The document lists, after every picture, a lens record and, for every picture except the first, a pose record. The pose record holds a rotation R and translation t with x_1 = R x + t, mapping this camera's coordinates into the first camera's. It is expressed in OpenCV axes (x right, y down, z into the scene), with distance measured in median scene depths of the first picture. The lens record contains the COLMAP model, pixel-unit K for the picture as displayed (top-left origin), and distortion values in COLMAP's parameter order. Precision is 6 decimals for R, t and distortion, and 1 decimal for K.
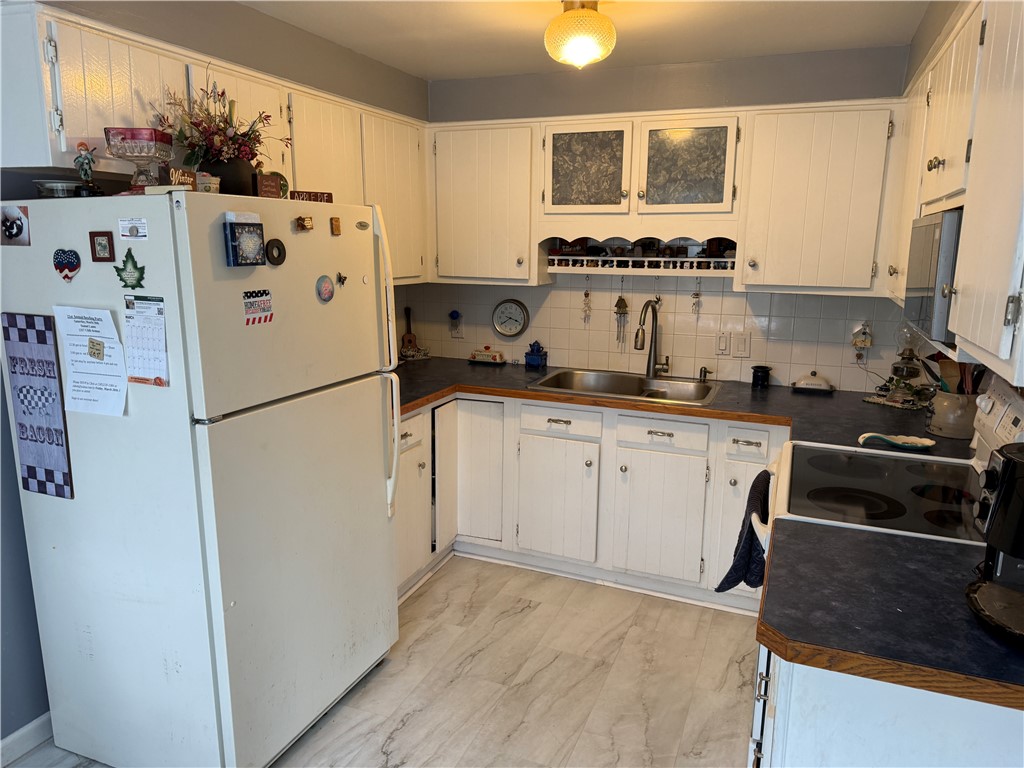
lens RADIAL K [[729.4, 0, 517.3], [0, 729.4, 391.4], [0, 0, 1]] dist [0.051091, -0.052684]
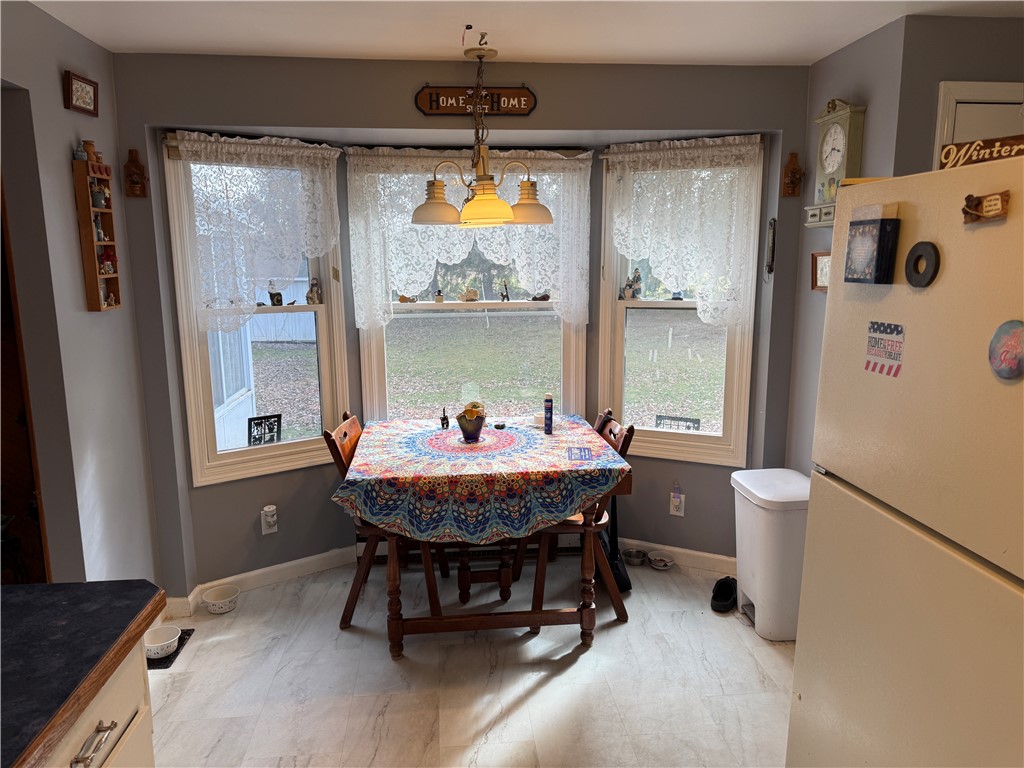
lens RADIAL K [[729.4, 0, 517.3], [0, 729.4, 391.4], [0, 0, 1]] dist [0.051091, -0.052684]
pose [[-0.888250, 0.080105, -0.452321, 0.227585], [-0.094578, 0.931689, 0.350728, -0.276069], [0.449518, 0.354314, -0.819997, 1.398123]]
